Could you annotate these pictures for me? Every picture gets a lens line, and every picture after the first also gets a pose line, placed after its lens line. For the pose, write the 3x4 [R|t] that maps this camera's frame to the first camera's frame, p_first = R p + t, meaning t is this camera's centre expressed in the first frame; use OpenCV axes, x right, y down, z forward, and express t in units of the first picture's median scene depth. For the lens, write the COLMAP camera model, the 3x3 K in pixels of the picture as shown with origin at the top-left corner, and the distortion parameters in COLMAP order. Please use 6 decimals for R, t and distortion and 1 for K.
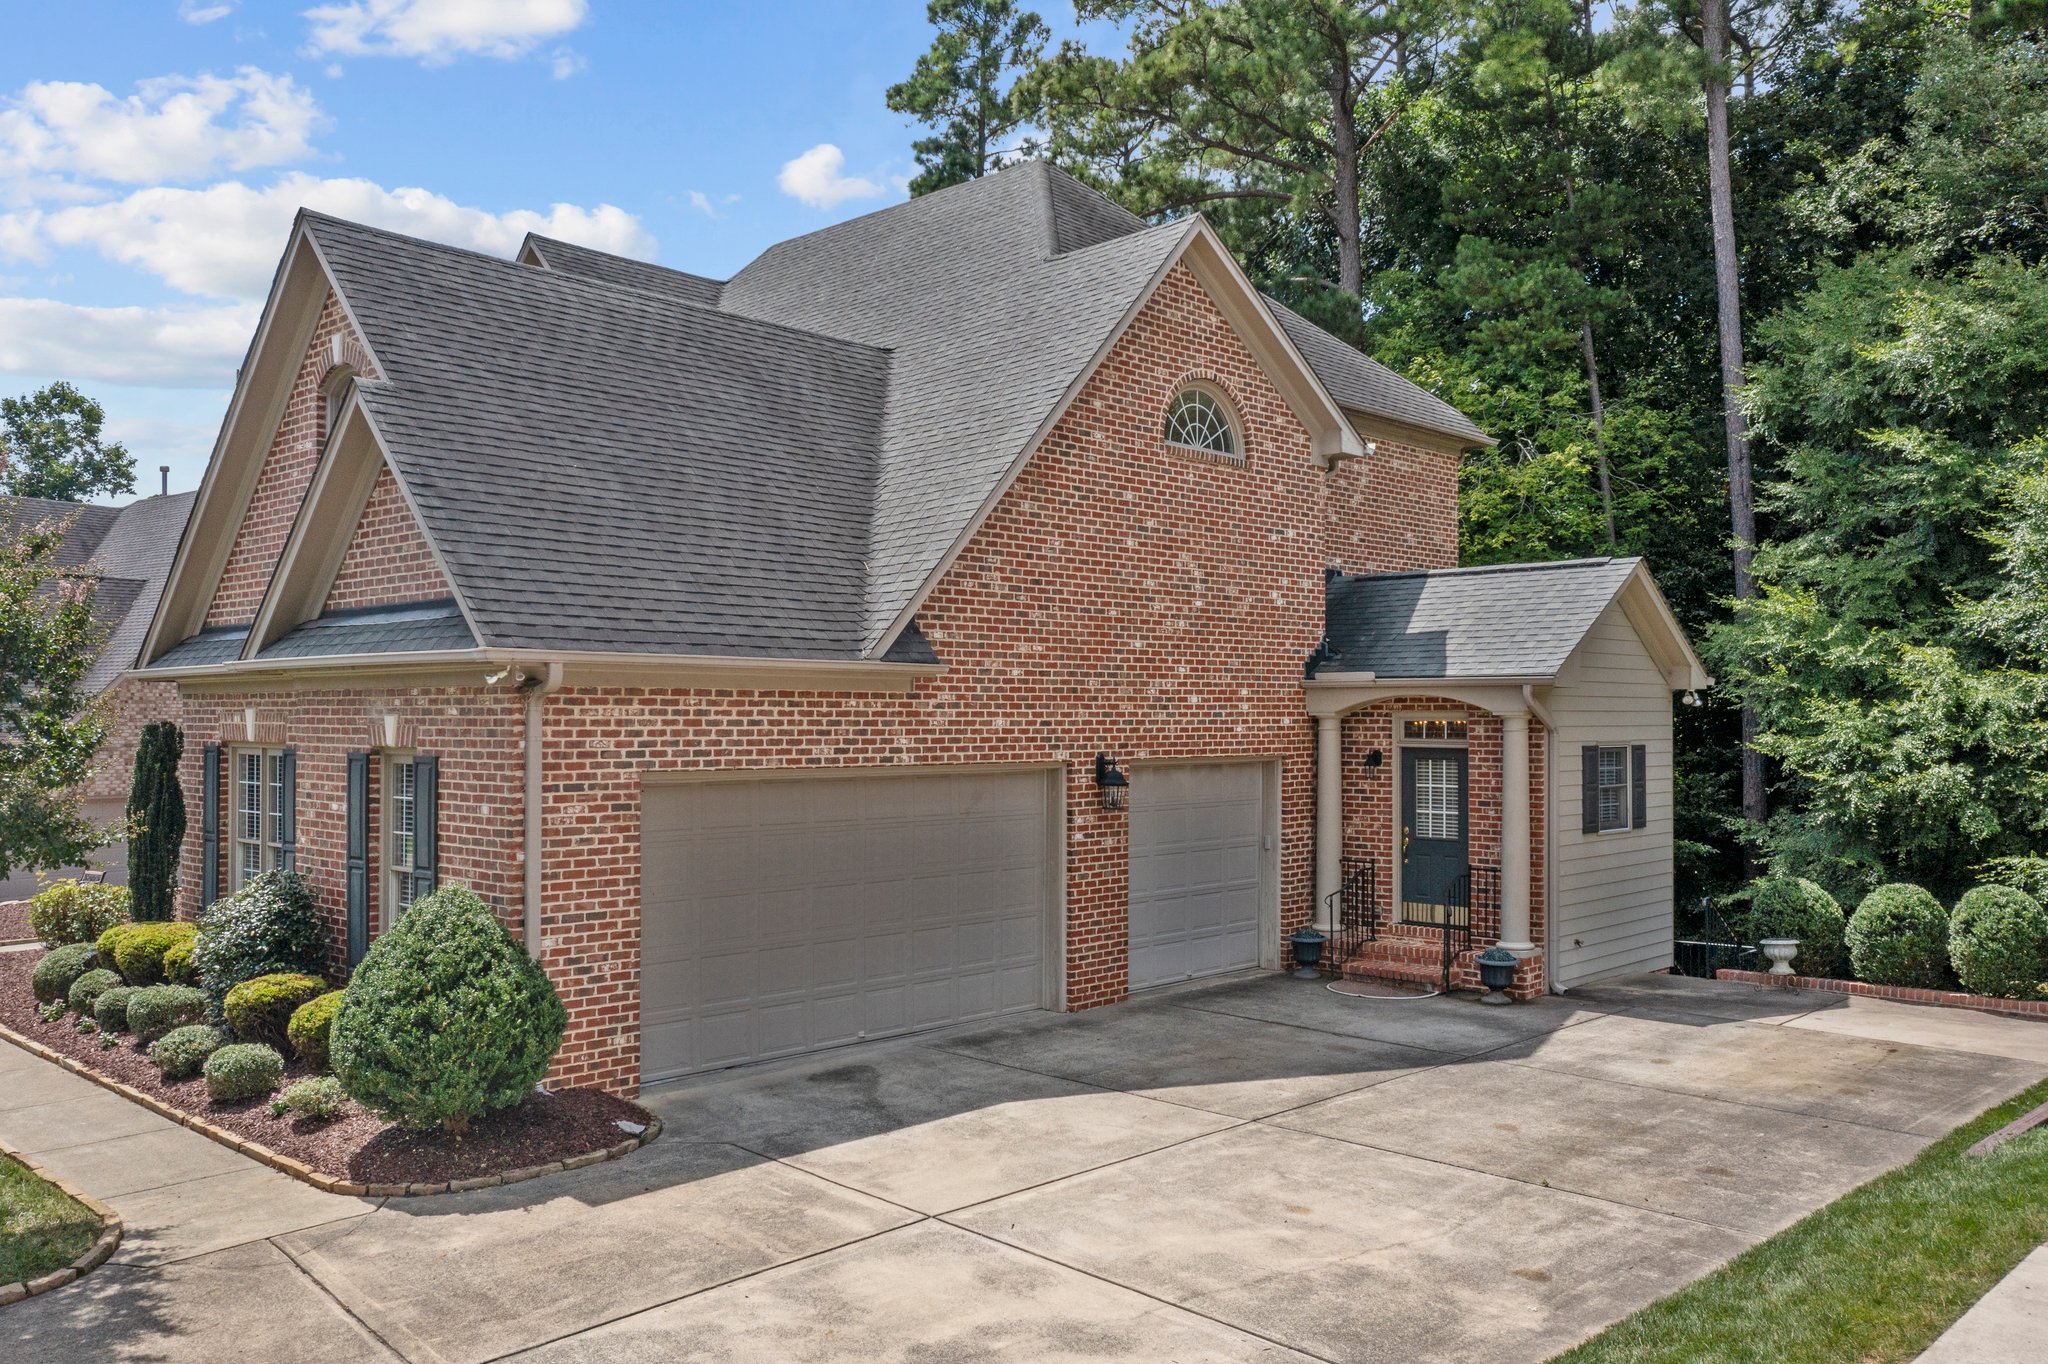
lens RADIAL K [[1637.8, 0, 1024.0], [0, 1637.8, 682.0], [0, 0, 1]] dist [-0.001582, 0.006732]
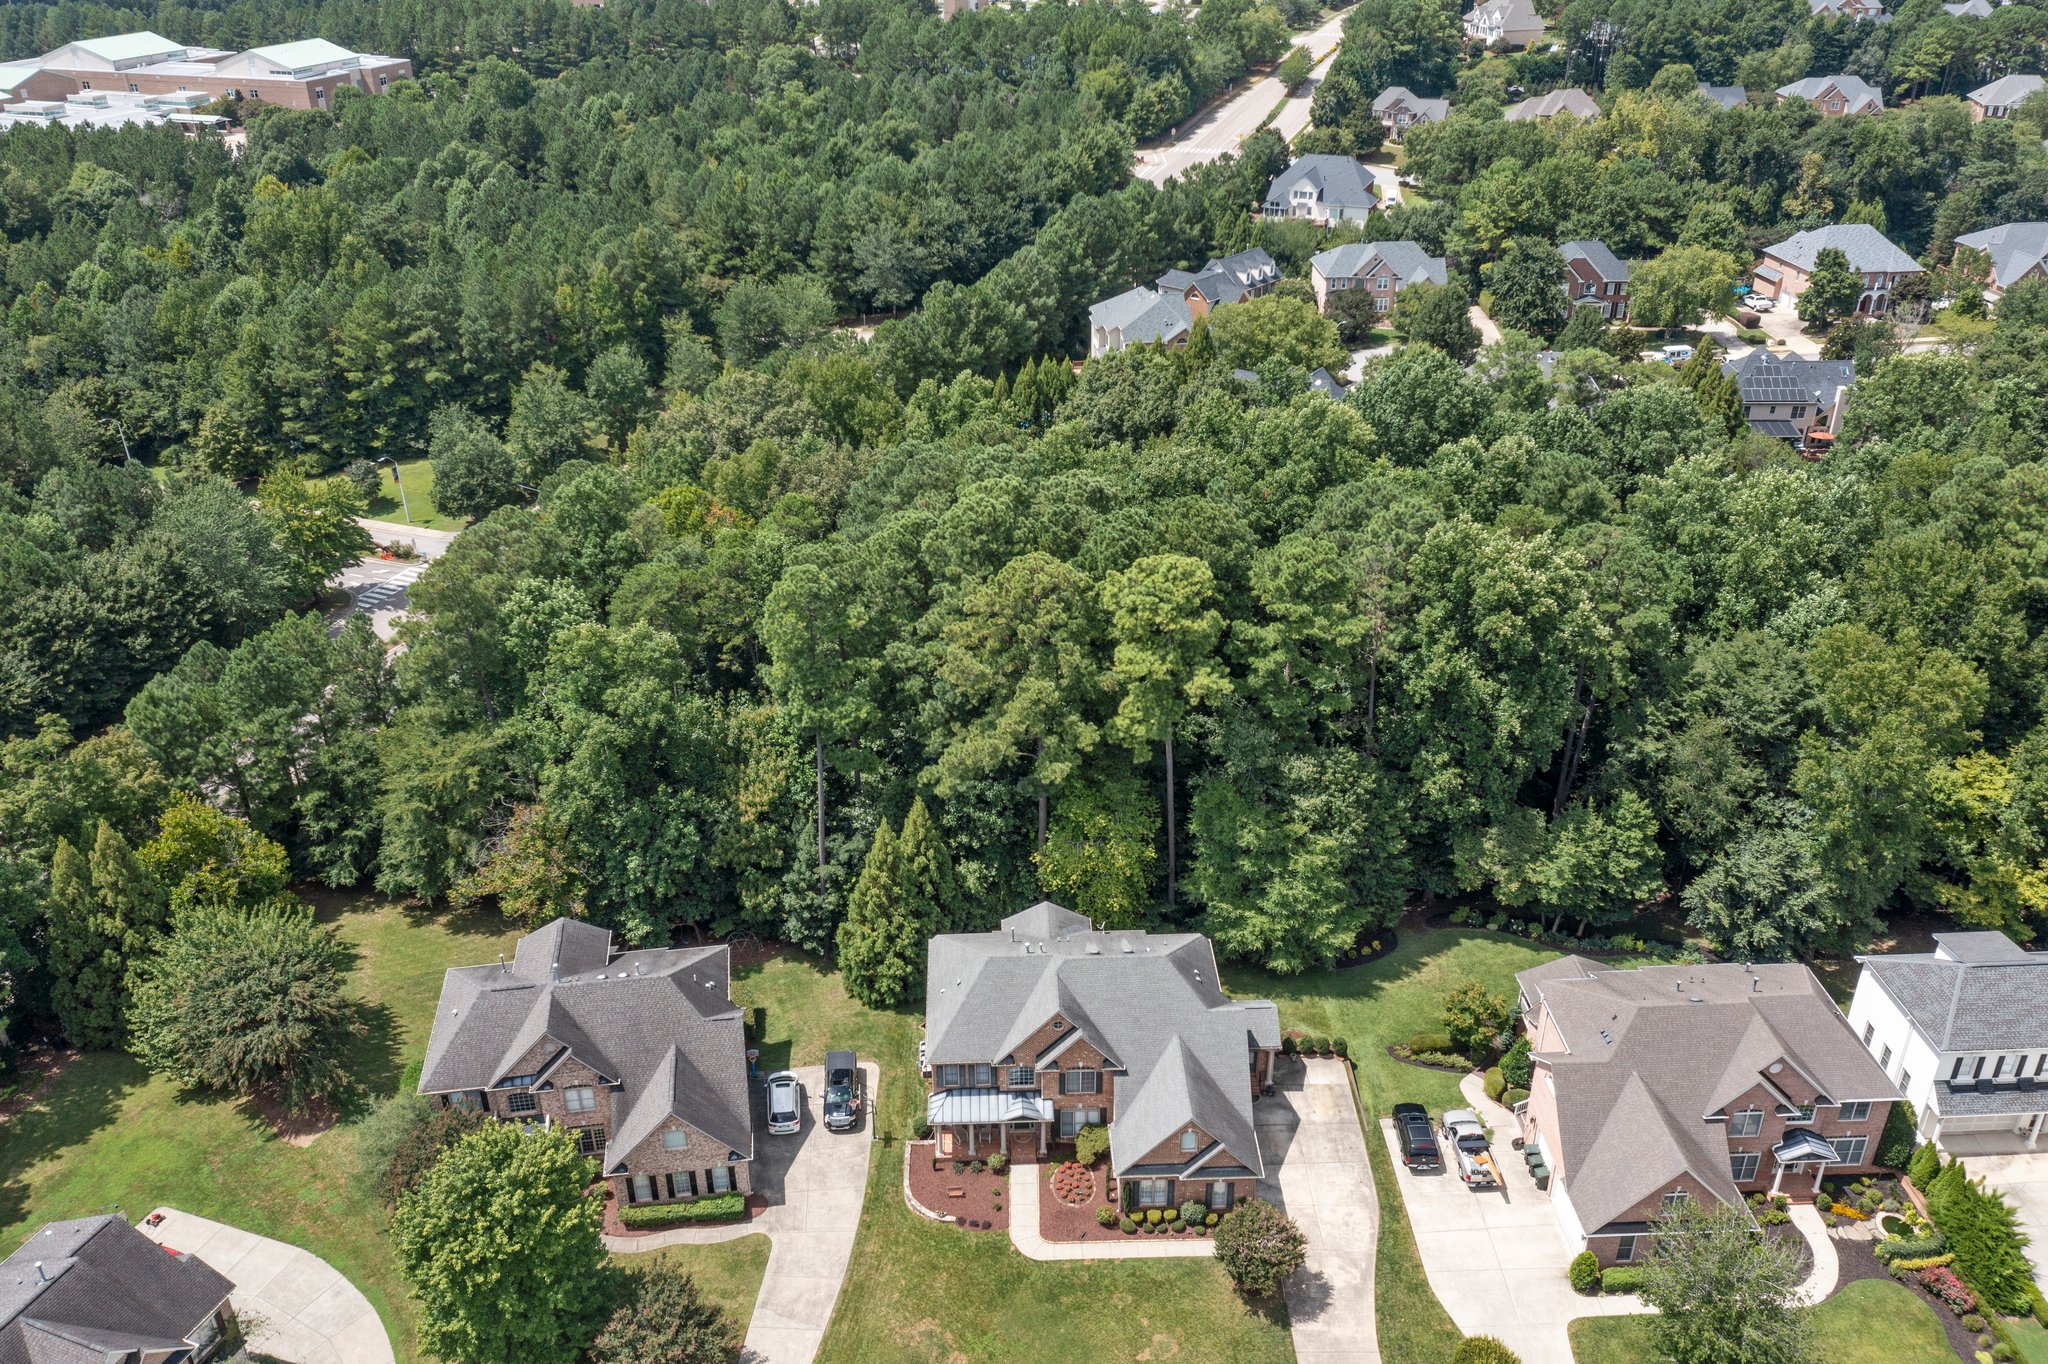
lens RADIAL K [[1617.2, 0, 1023.9], [0, 1617.2, 688.0], [0, 0, 1]] dist [-0.007767, 0.003906]
pose [[0.701421, -0.344013, 0.624230, -3.556831], [-0.010795, 0.870581, 0.491907, -4.038173], [-0.712665, -0.351772, 0.606930, -1.416229]]
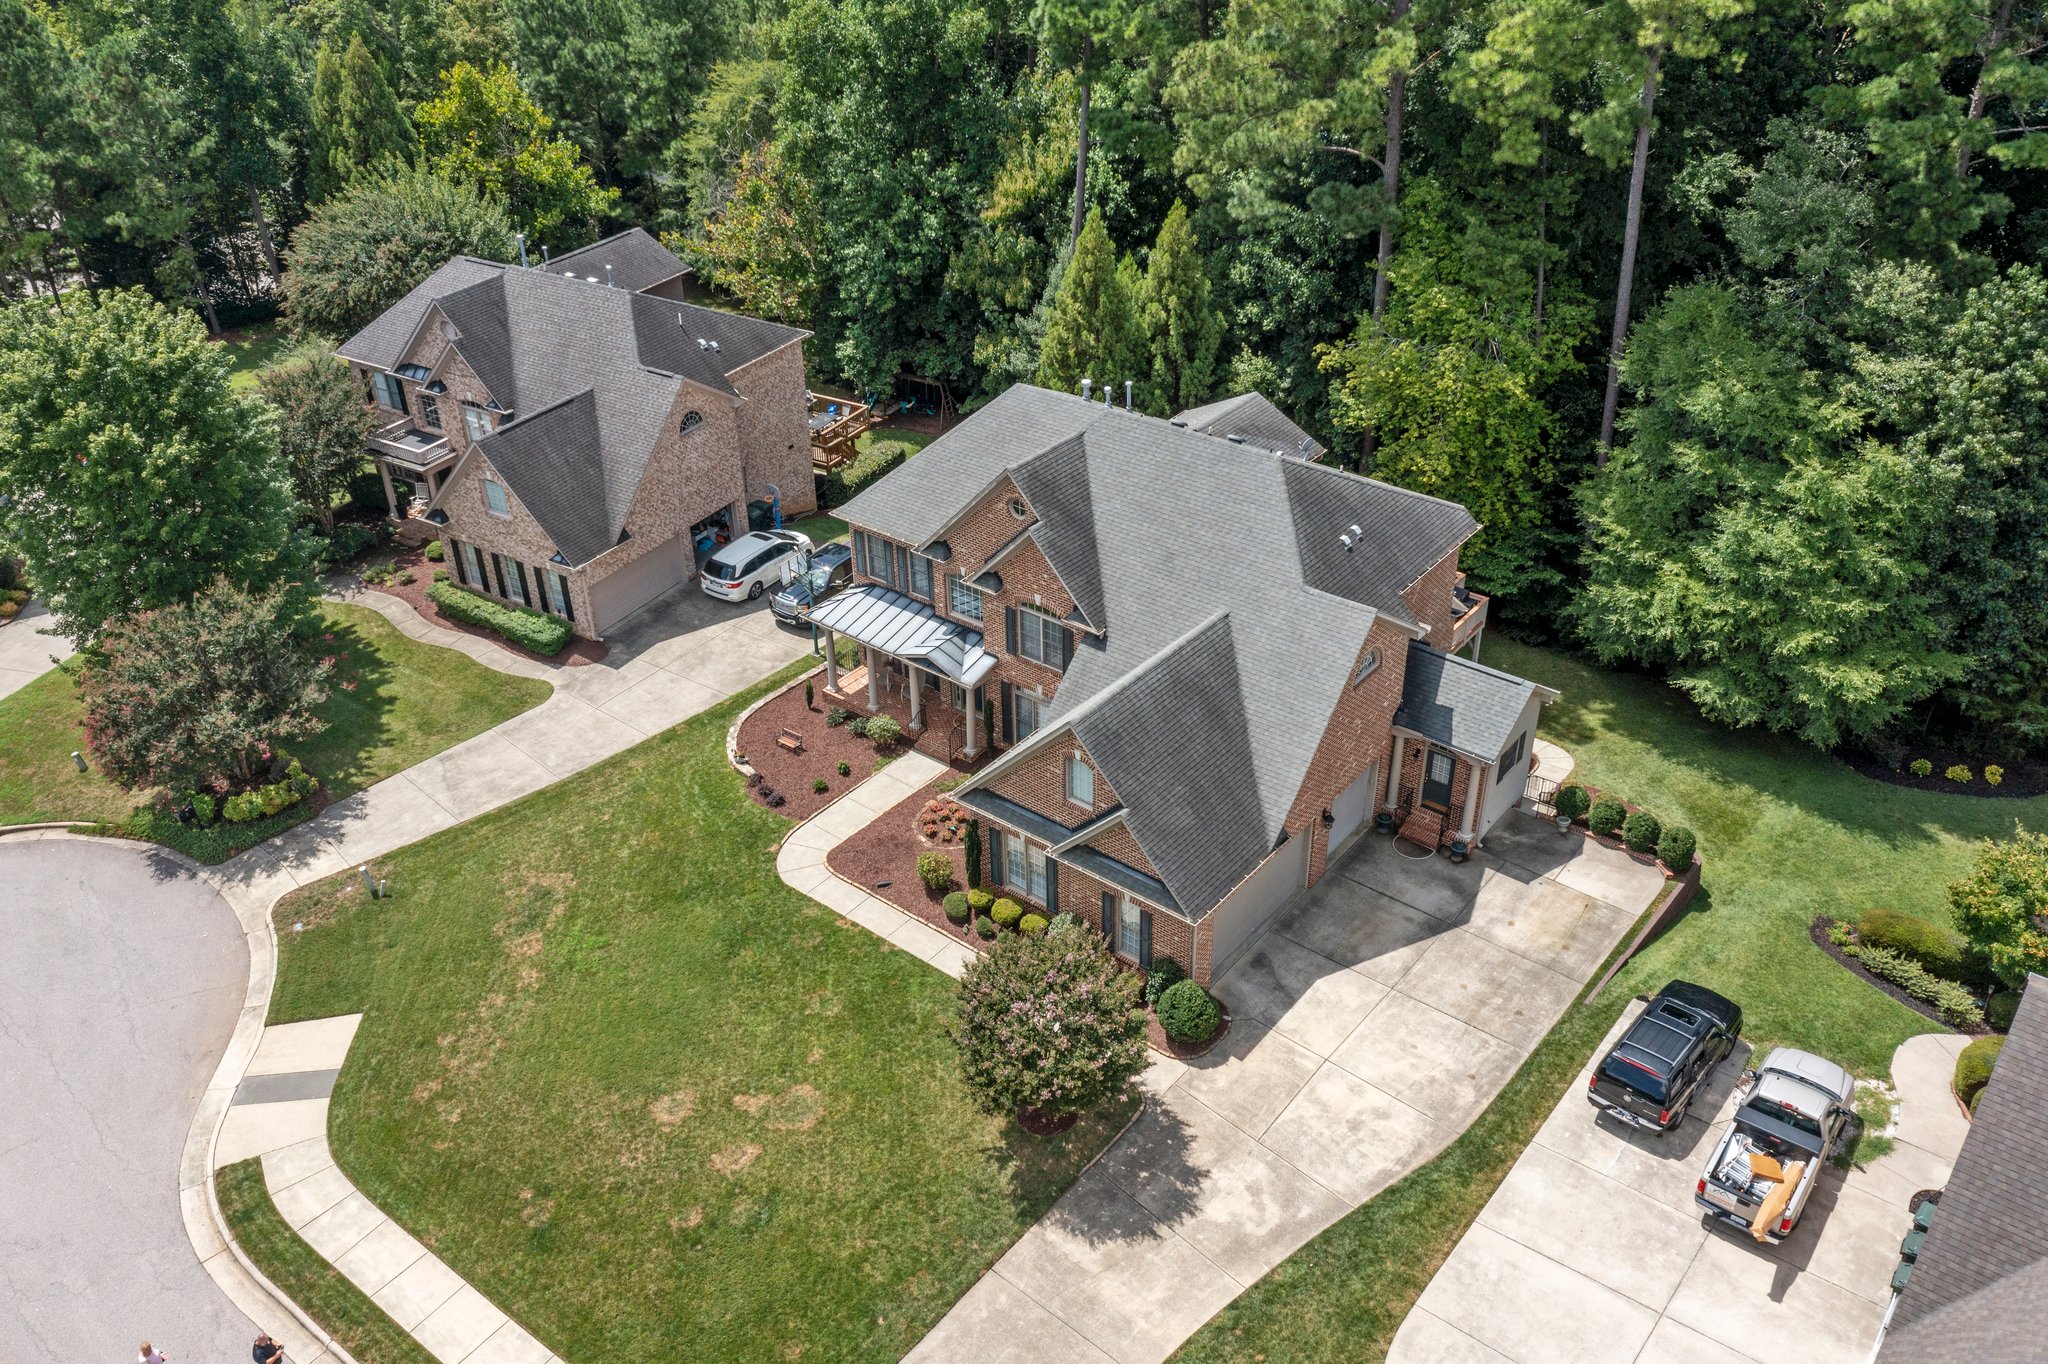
lens RADIAL K [[1623.3, 0, 1017.9], [0, 1623.3, 678.0], [0, 0, 1]] dist [-0.006012, 0.005270]
pose [[0.996166, -0.065786, 0.057660, -0.594597], [0.022367, 0.828770, 0.559142, -1.636833], [-0.084571, -0.555709, 0.827064, -1.039896]]
